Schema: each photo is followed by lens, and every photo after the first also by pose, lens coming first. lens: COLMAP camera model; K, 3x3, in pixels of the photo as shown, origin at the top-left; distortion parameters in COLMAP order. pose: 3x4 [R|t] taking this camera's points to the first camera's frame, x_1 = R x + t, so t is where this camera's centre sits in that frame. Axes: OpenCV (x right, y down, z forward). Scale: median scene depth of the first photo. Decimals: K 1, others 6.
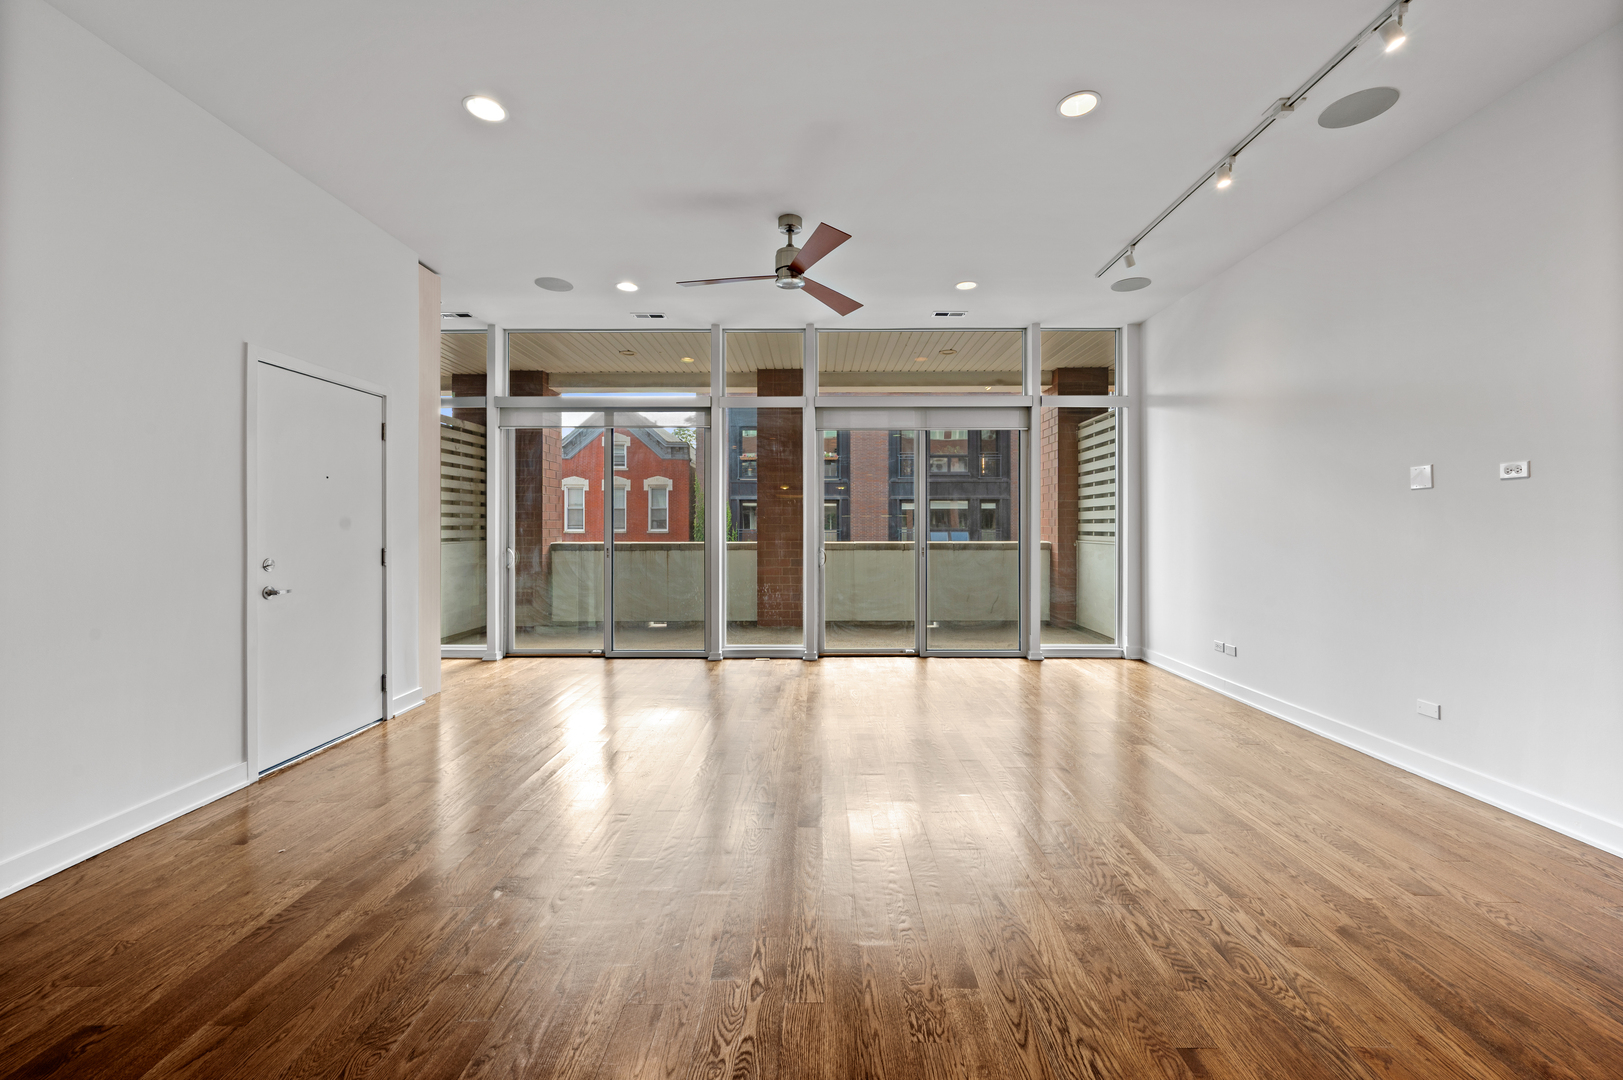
lens RADIAL K [[648.4, 0, 821.6], [0, 648.4, 534.9], [0, 0, 1]] dist [0.001276, 0.000263]
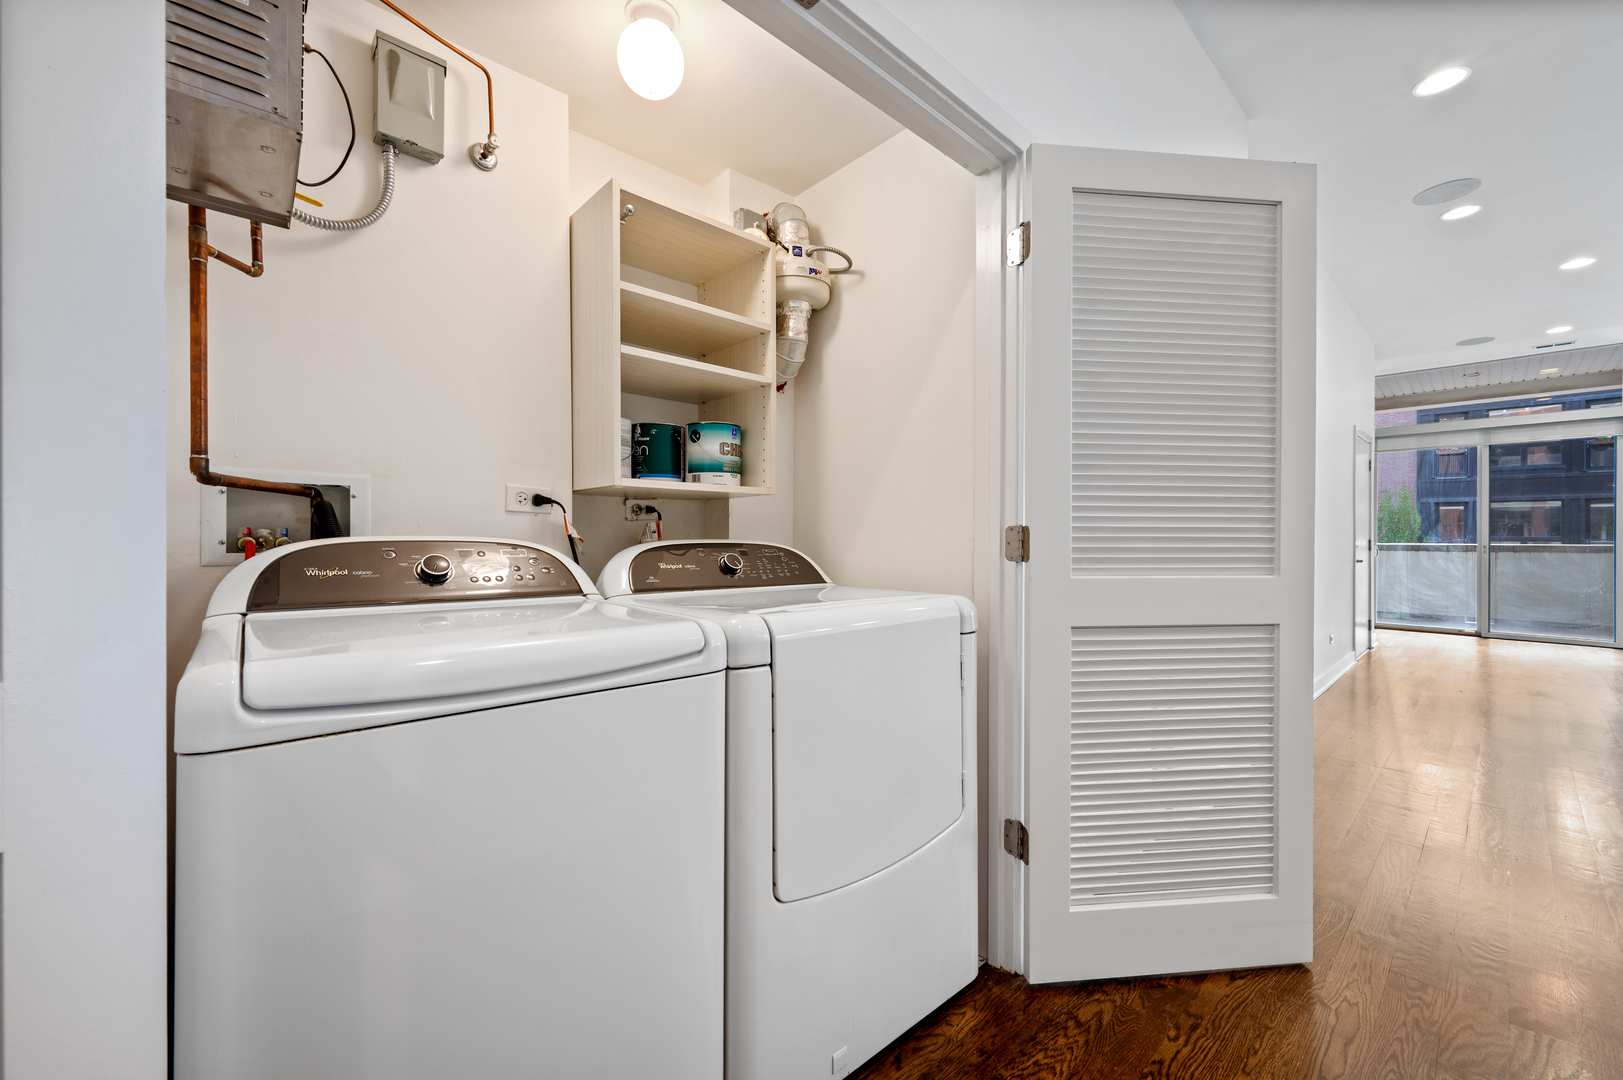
lens RADIAL K [[648.4, 0, 815.0], [0, 648.4, 531.7], [0, 0, 1]] dist [0.001276, 0.000263]
pose [[0.097070, 0.005981, -0.995260, 1.189220], [-0.020258, 0.999787, 0.004032, 0.018454], [0.995071, 0.019771, 0.097171, -0.300580]]
